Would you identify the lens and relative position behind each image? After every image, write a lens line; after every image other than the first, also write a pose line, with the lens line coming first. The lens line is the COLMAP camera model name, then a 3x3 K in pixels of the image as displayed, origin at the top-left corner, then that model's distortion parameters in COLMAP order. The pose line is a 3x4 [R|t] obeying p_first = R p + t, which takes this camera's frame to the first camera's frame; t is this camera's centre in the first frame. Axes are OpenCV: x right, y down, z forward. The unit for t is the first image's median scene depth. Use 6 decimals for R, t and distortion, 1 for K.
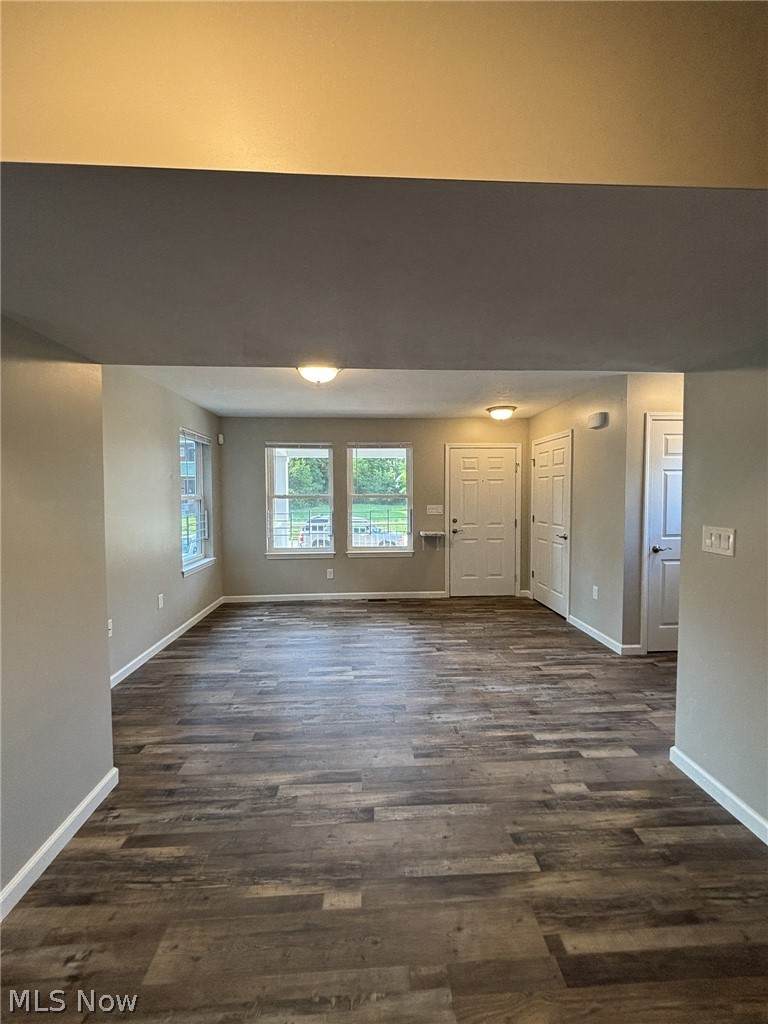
lens RADIAL K [[417.9, 0, 384.0], [0, 417.9, 512.0], [0, 0, 1]] dist [-0.001141, -0.000115]
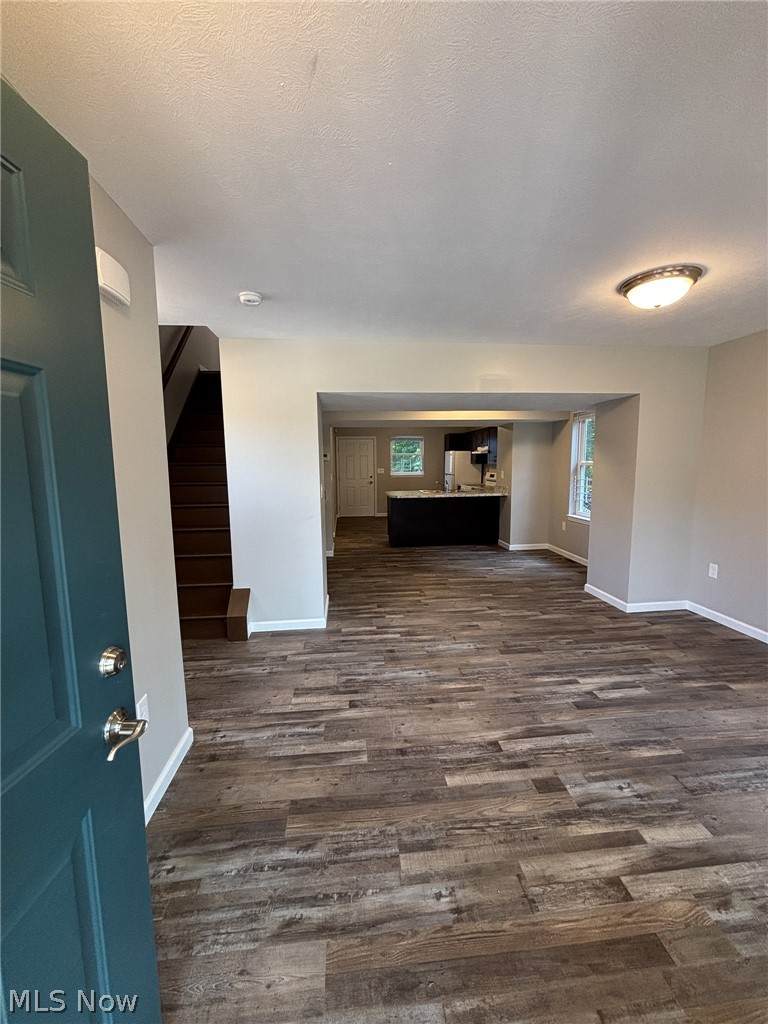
lens RADIAL K [[417.9, 0, 384.0], [0, 417.9, 512.0], [0, 0, 1]] dist [-0.001141, -0.000115]
pose [[-0.998787, 0.018498, -0.045629, 0.372278], [0.010666, 0.986024, 0.166264, -0.095474], [0.048067, 0.165575, -0.985025, 1.842593]]
